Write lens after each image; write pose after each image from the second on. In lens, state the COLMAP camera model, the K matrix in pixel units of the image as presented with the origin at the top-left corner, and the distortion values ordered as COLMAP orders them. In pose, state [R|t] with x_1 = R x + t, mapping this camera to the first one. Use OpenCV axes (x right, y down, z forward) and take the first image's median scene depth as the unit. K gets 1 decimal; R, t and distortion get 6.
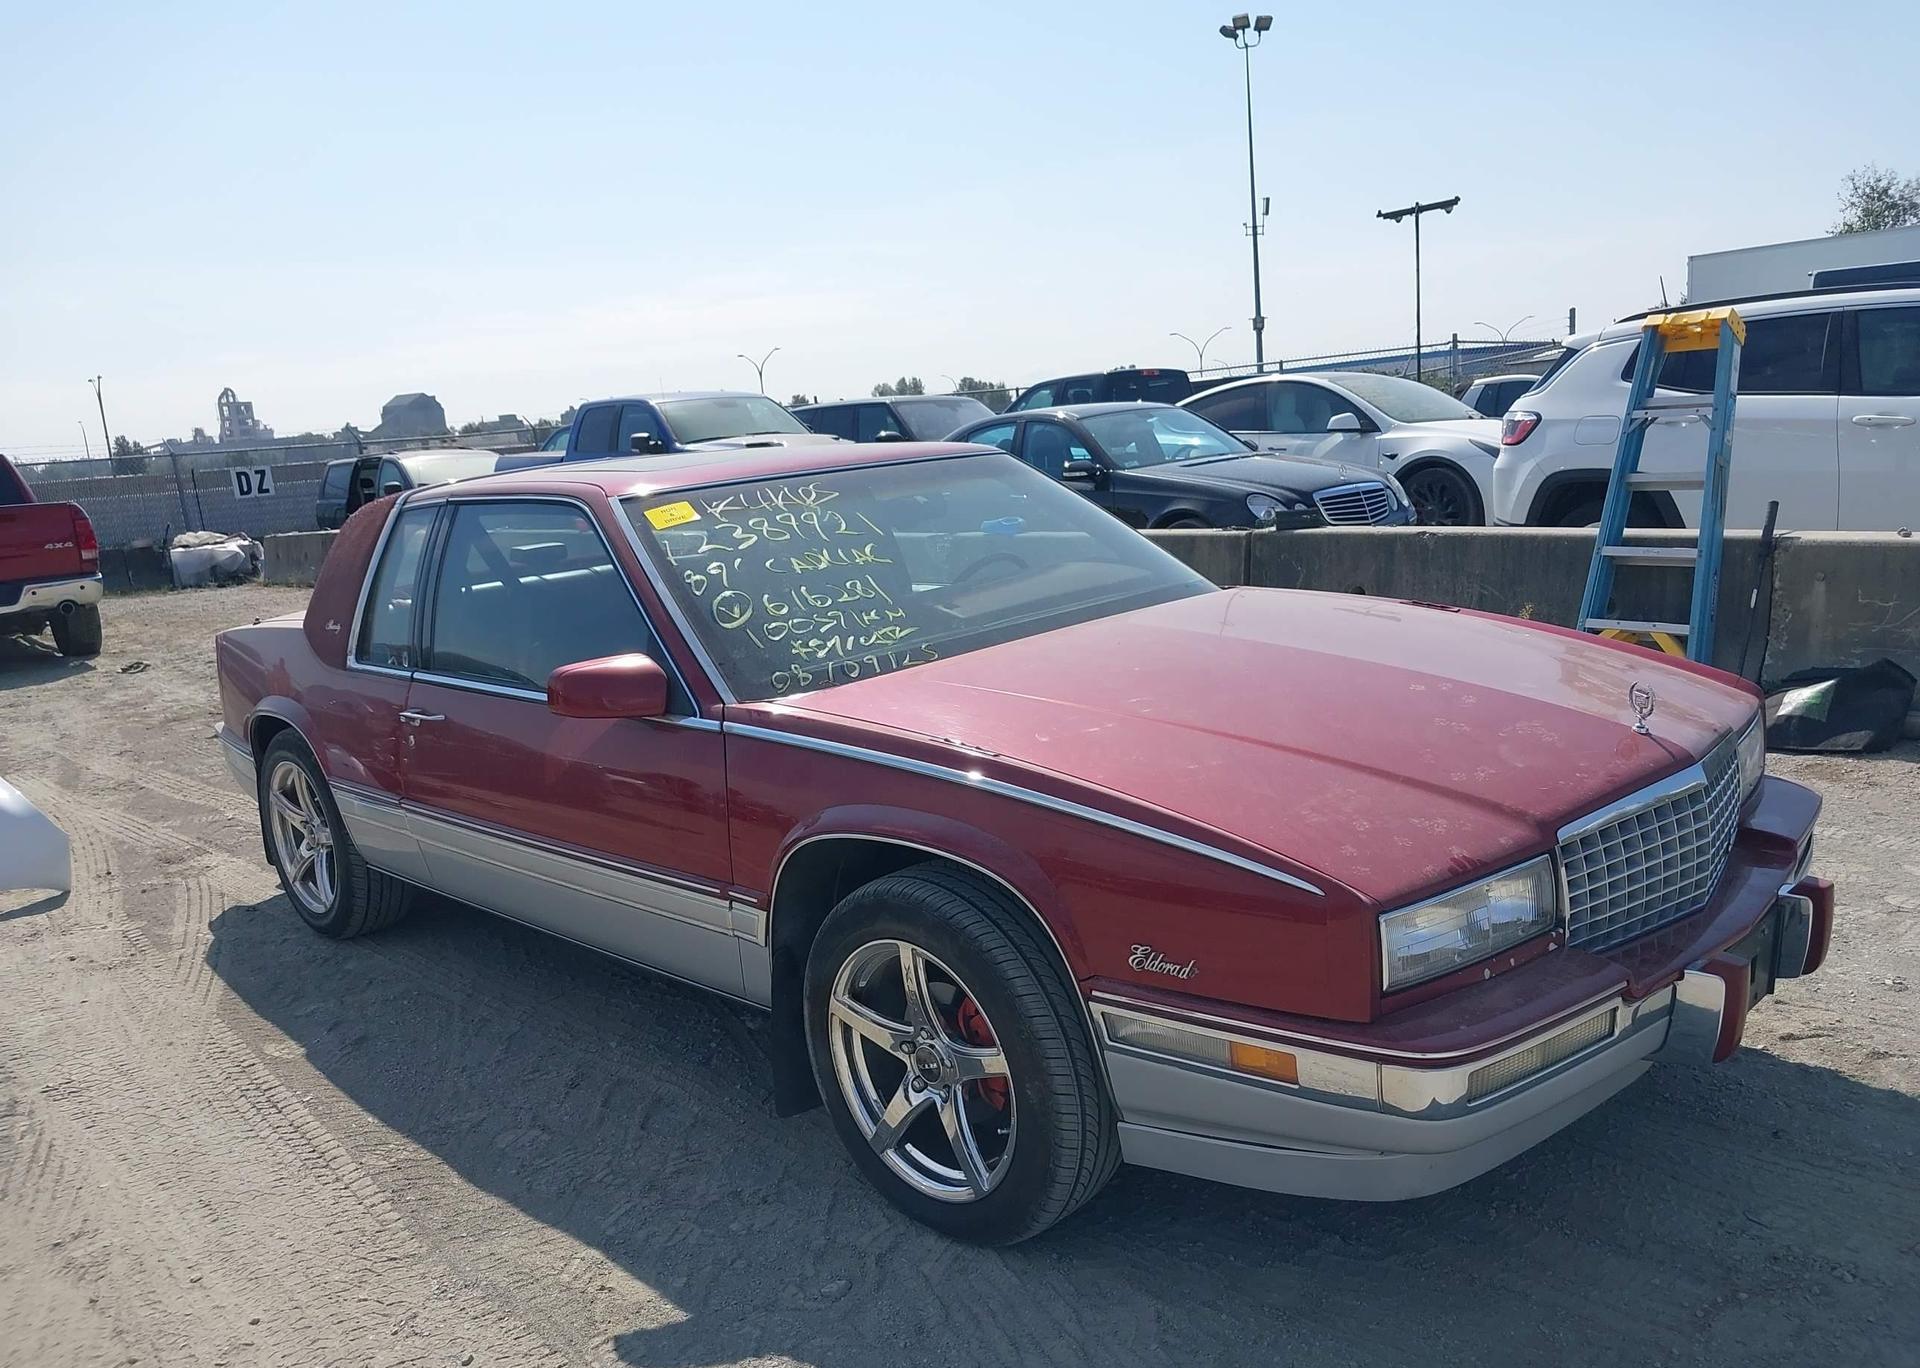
lens RADIAL K [[1529.4, 0, 945.4], [0, 1529.4, 696.1], [0, 0, 1]] dist [0.022685, -0.029044]
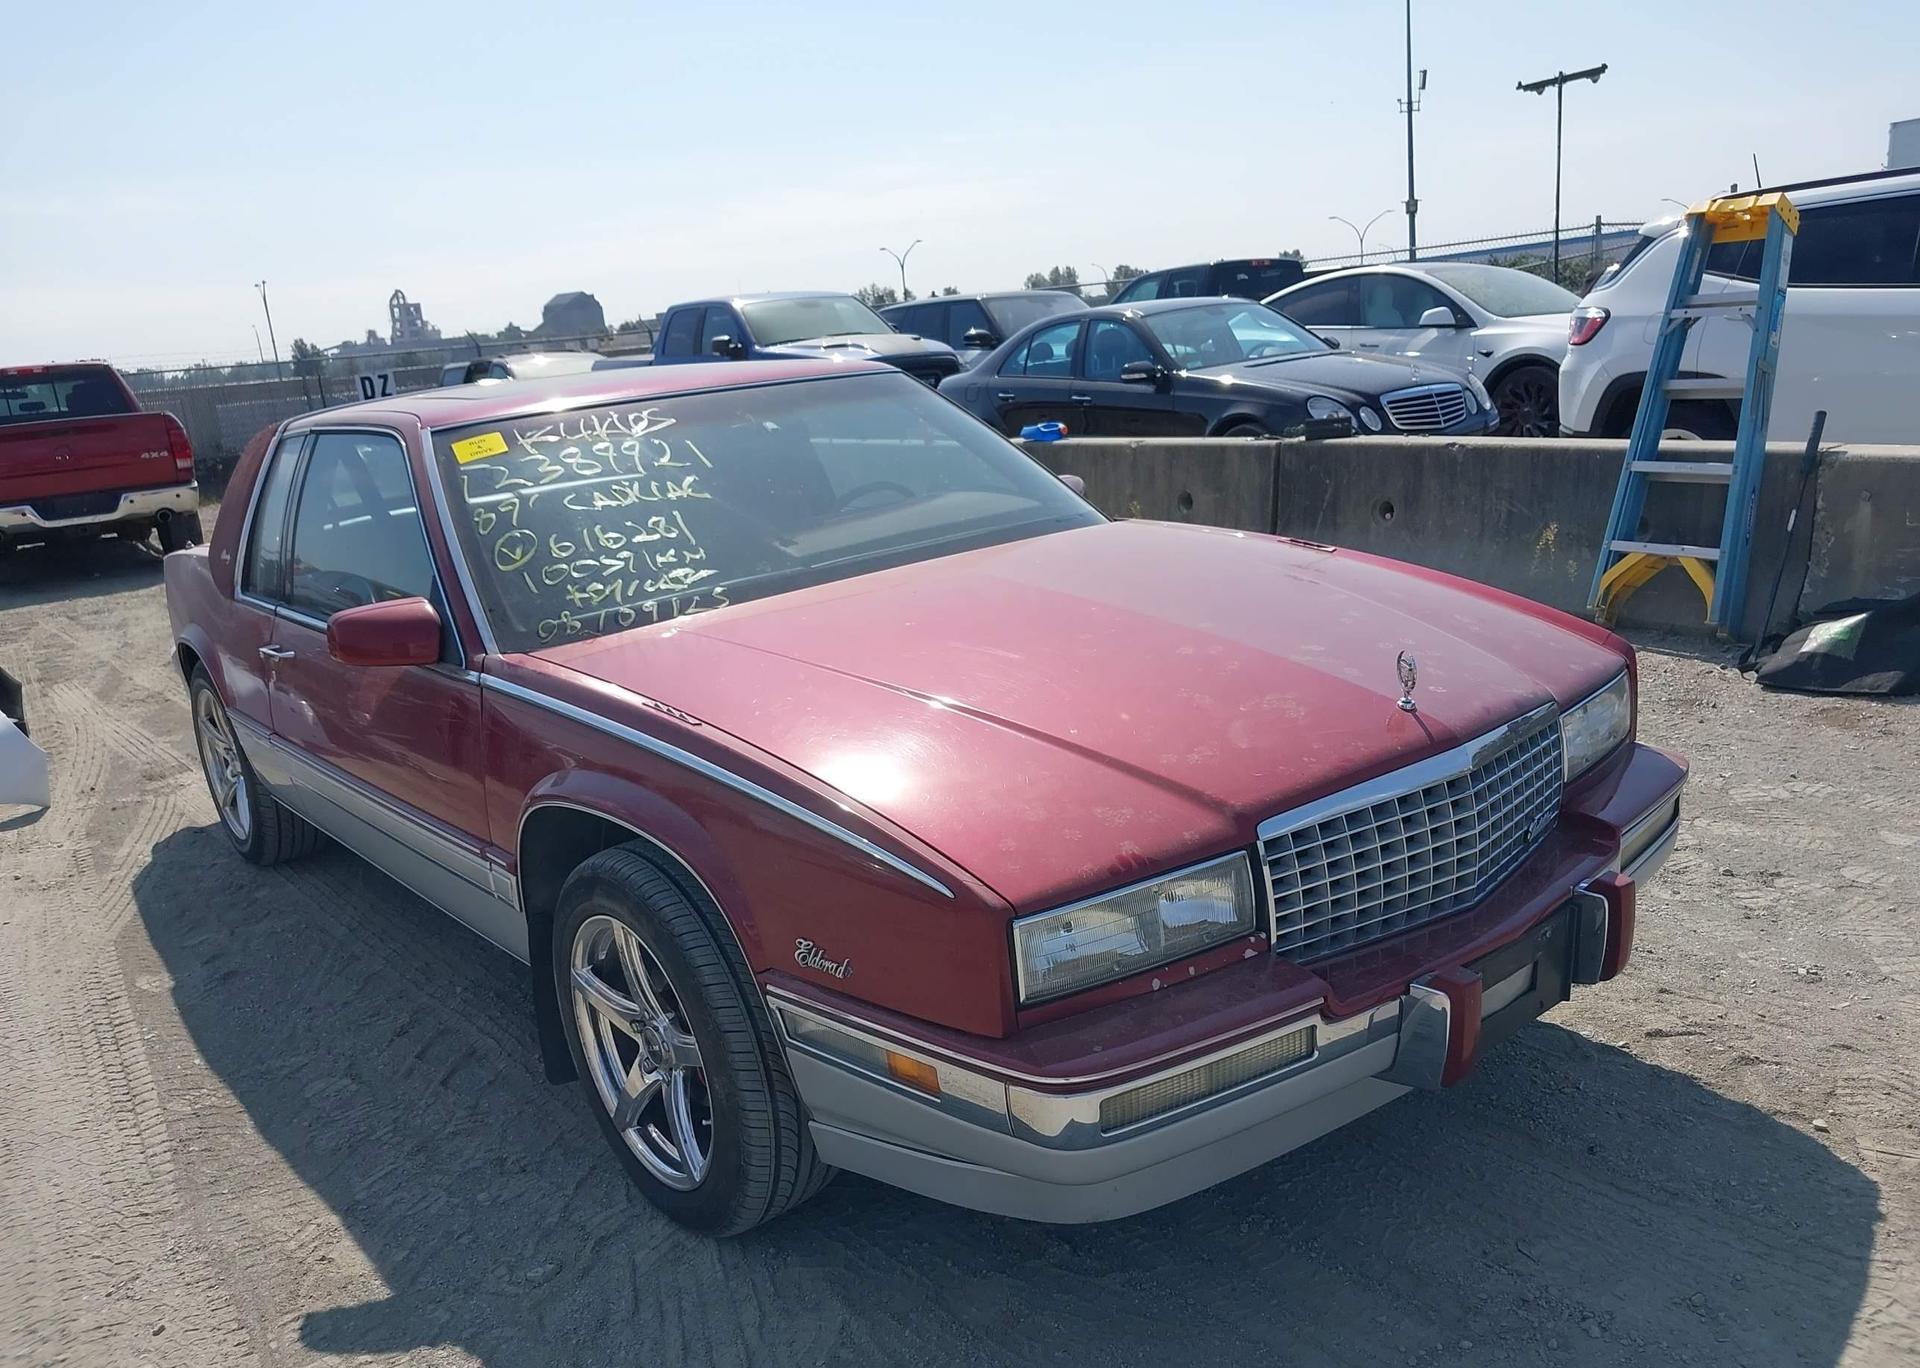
lens RADIAL K [[1529.4, 0, 965.6], [0, 1529.4, 698.3], [0, 0, 1]] dist [0.022685, -0.029044]
pose [[0.994820, 0.012409, -0.100890, 0.211151], [-0.005404, 0.997574, 0.069409, -0.029807], [0.101507, -0.068505, 0.992473, 0.074472]]
